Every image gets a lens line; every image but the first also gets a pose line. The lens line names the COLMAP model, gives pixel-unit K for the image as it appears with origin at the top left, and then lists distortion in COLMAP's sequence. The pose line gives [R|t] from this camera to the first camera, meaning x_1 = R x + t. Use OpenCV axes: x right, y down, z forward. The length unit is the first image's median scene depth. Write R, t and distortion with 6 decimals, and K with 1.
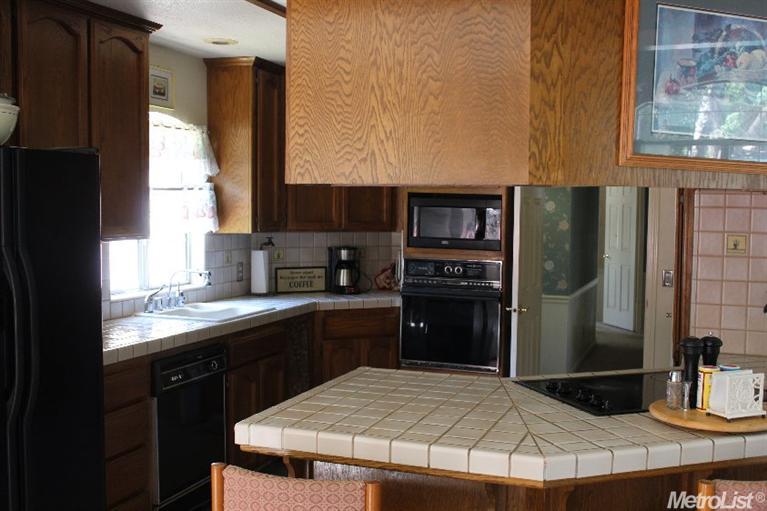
lens RADIAL K [[888.3, 0, 383.5], [0, 888.3, 255.5], [0, 0, 1]] dist [-0.013444, -0.006355]
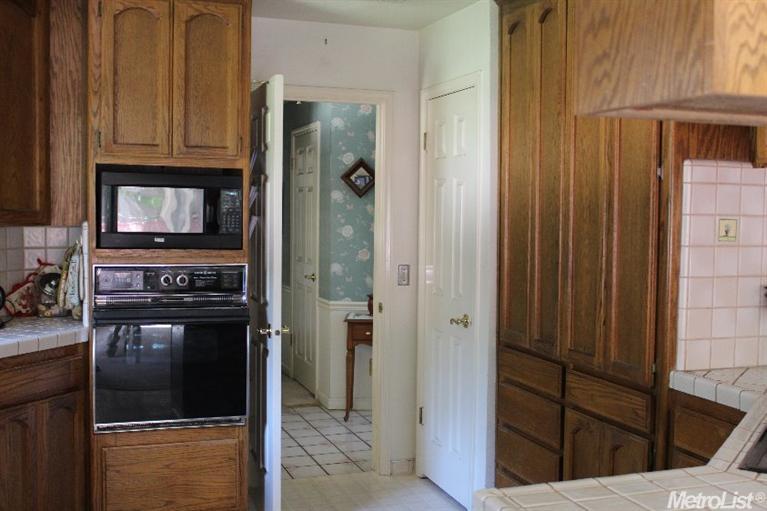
lens RADIAL K [[888.3, 0, 383.5], [0, 888.3, 255.5], [0, 0, 1]] dist [-0.013444, -0.006355]
pose [[0.774221, -0.038754, 0.631728, -0.229117], [0.033231, 0.999236, 0.020572, -0.011246], [-0.632043, 0.005066, 0.774917, 0.391088]]
